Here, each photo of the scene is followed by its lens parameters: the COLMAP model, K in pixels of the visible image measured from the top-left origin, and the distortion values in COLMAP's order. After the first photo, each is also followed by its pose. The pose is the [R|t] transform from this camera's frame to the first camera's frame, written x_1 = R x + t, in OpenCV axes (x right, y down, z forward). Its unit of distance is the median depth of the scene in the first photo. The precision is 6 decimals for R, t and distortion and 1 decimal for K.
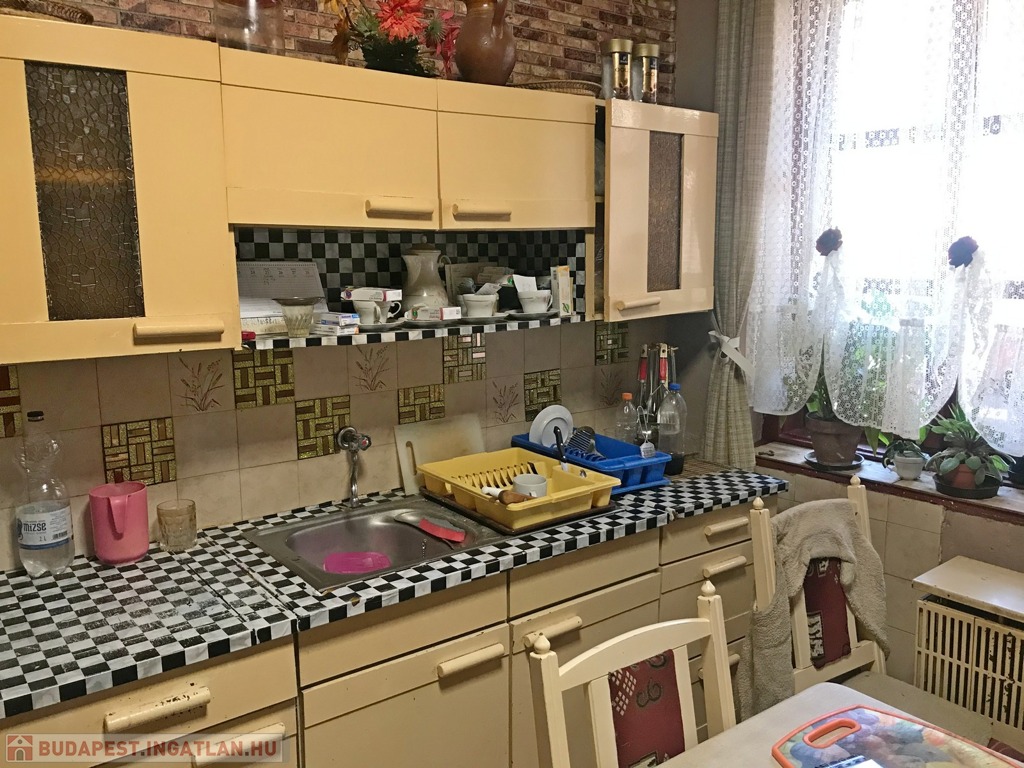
lens RADIAL K [[814.7, 0, 512.0], [0, 814.7, 384.0], [0, 0, 1]] dist [0.055217, -0.067129]
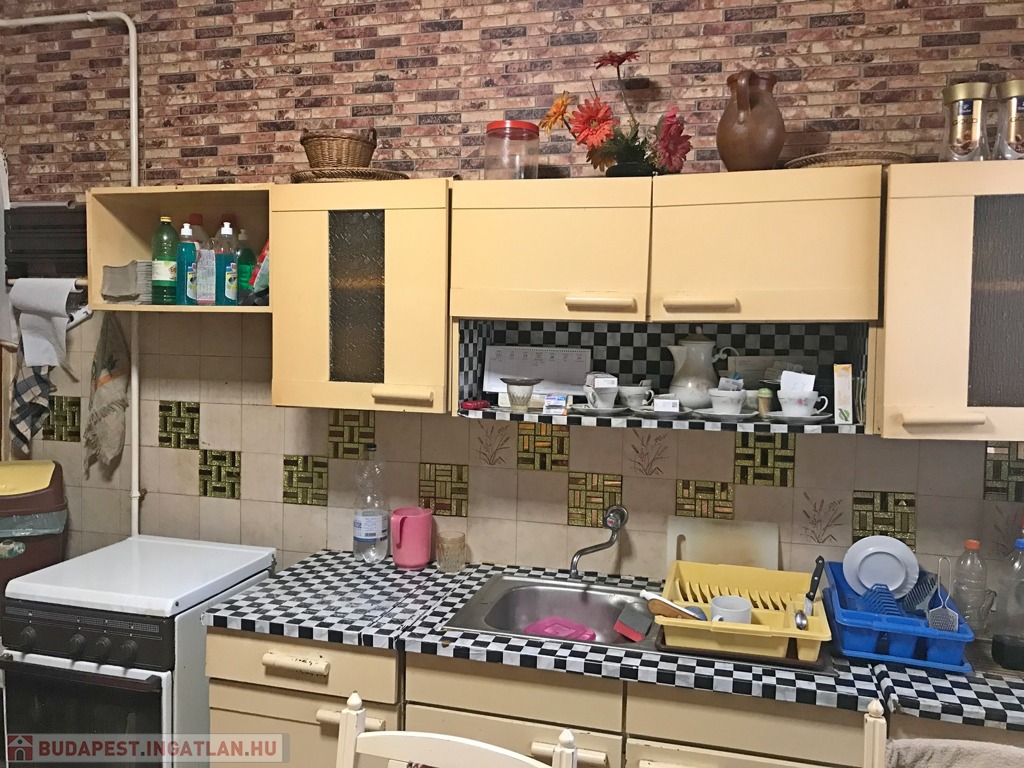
lens RADIAL K [[814.7, 0, 512.0], [0, 814.7, 384.0], [0, 0, 1]] dist [0.055217, -0.067129]
pose [[0.624147, 0.074645, -0.777733, 0.591184], [-0.148386, 0.988633, -0.024197, -0.063683], [0.767086, 0.130507, 0.628129, 0.251206]]
